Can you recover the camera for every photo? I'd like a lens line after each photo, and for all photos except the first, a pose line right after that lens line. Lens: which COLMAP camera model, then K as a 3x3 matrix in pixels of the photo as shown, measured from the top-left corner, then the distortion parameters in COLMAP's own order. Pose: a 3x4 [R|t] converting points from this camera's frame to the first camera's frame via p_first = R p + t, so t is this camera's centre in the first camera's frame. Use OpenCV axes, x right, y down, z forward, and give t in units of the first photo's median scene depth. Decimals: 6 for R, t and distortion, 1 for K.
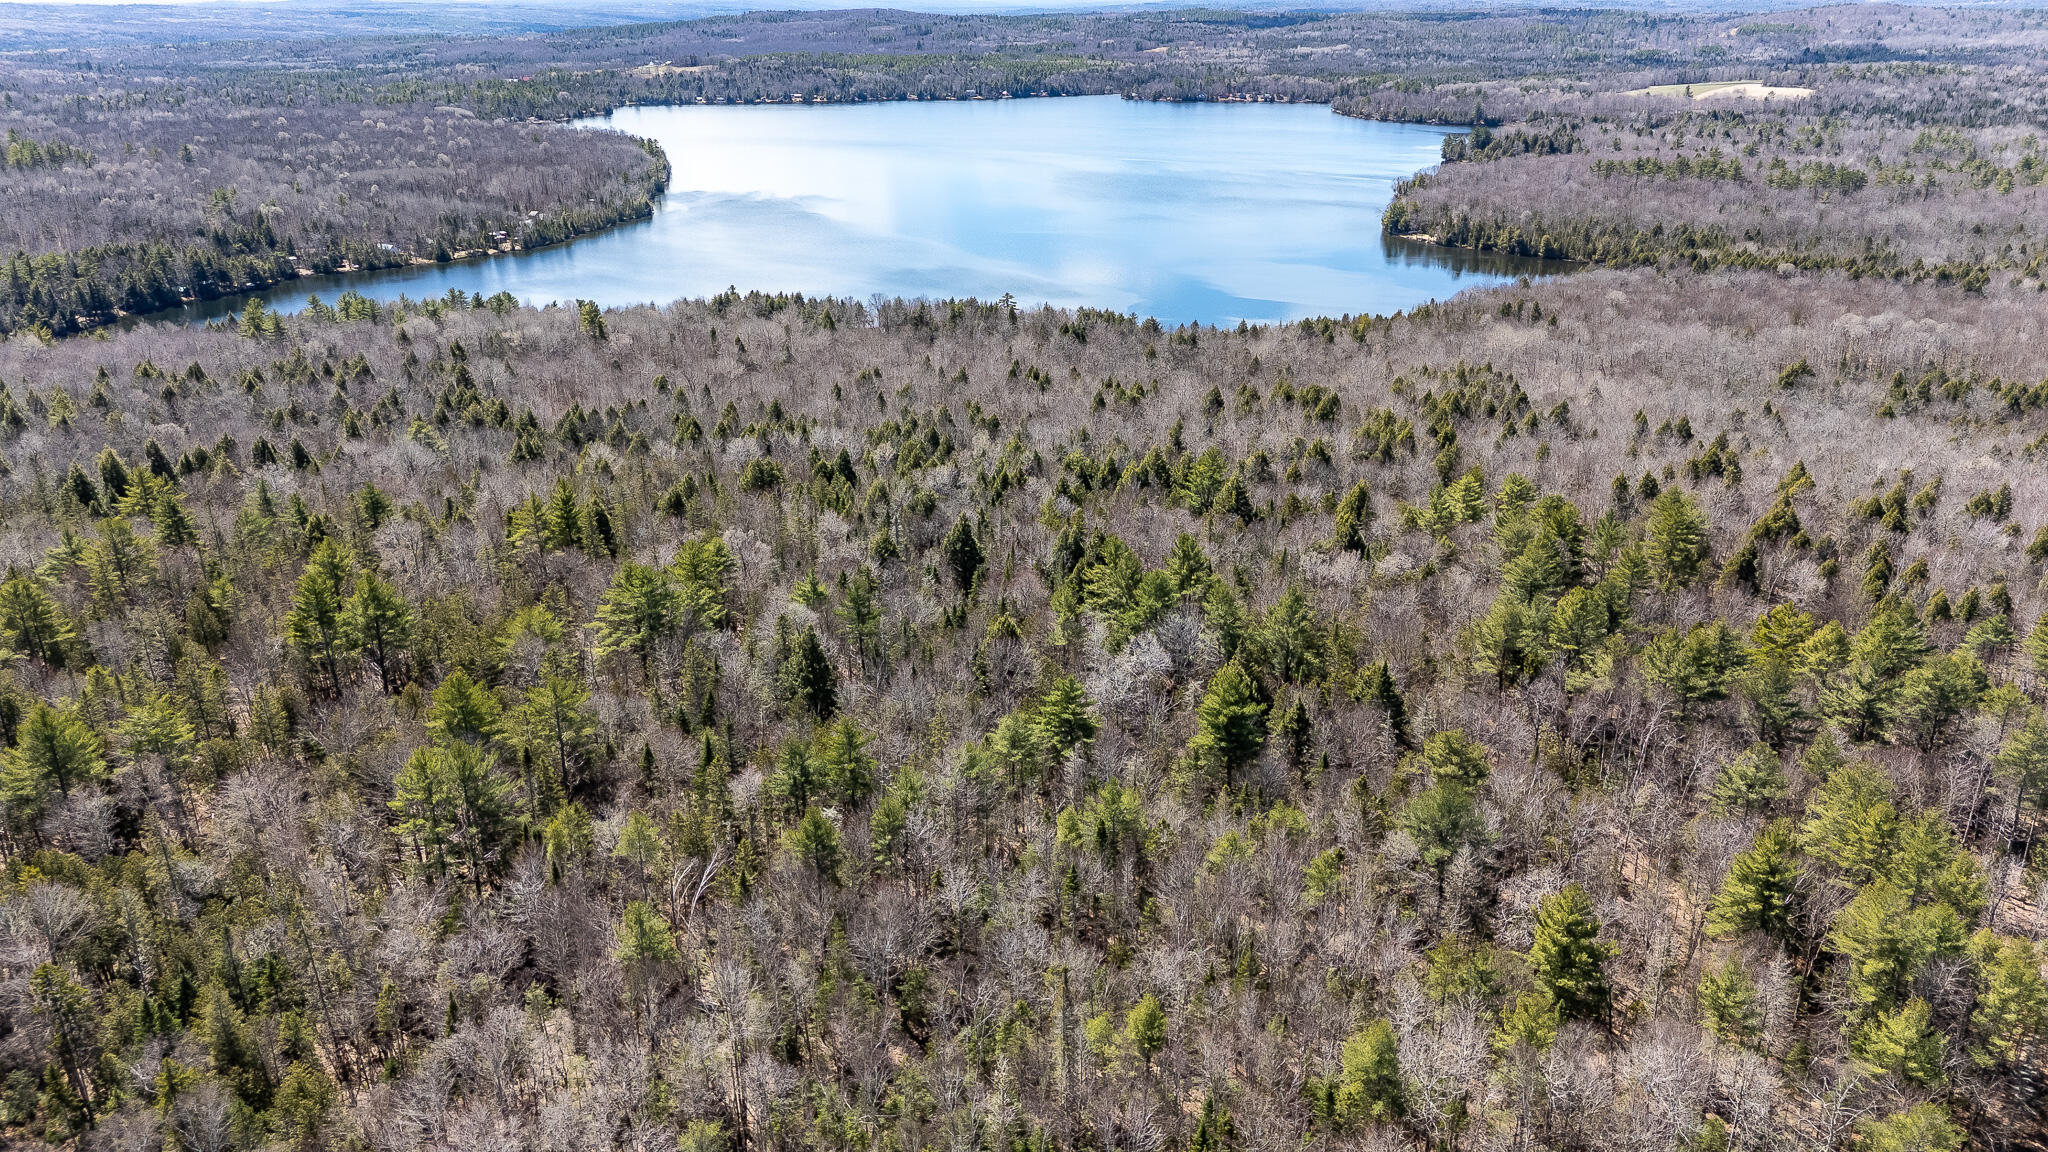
lens RADIAL K [[1489.6, 0, 1037.2], [0, 1489.6, 575.7], [0, 0, 1]] dist [0.083841, -0.082534]
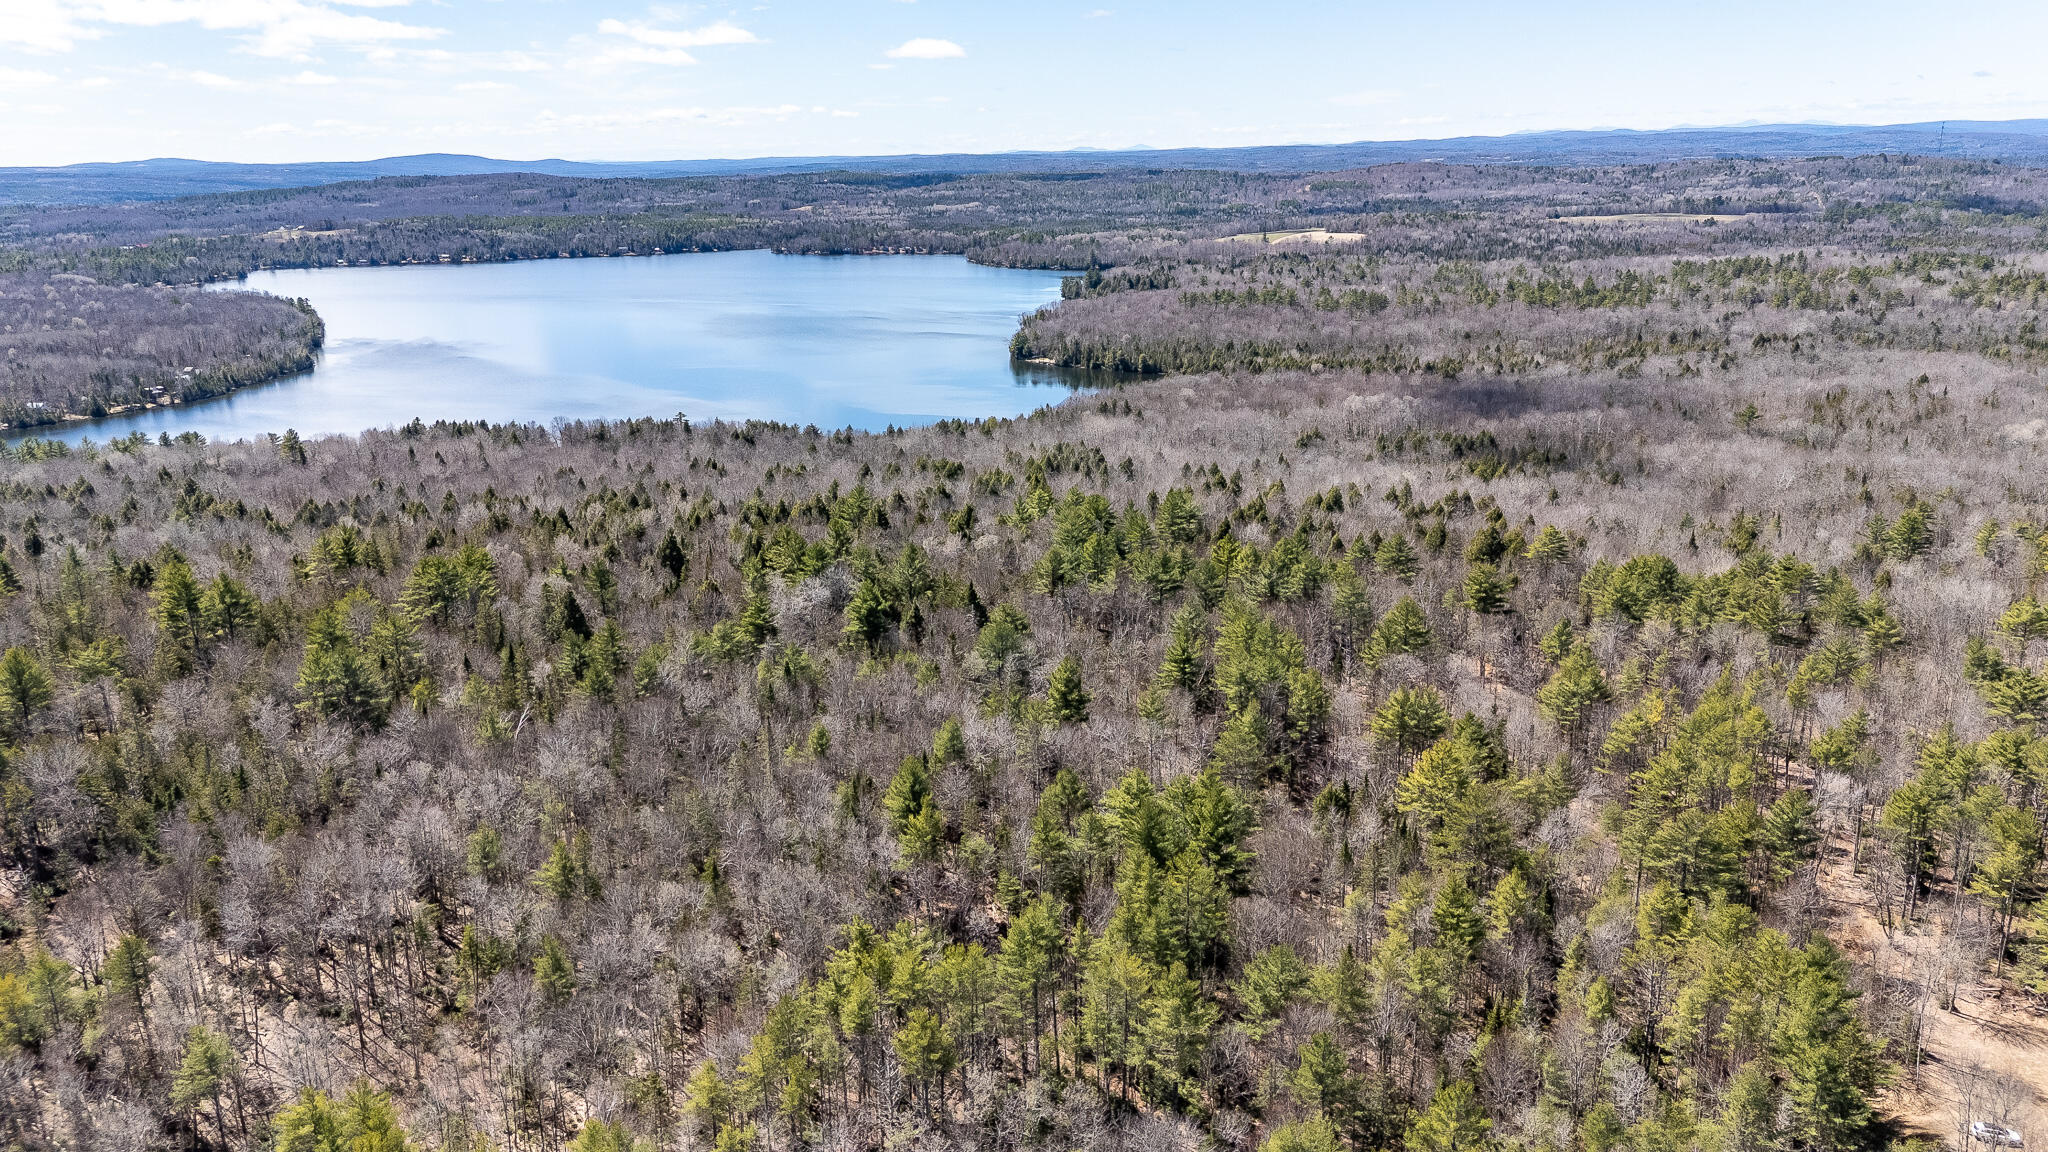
lens RADIAL K [[1489.6, 0, 1017.9], [0, 1489.6, 581.2], [0, 0, 1]] dist [0.083841, -0.082534]
pose [[0.977294, -0.066914, 0.201045, -0.006913], [0.085406, 0.992735, -0.084751, 0.056630], [-0.193913, 0.099997, 0.975909, -0.141500]]
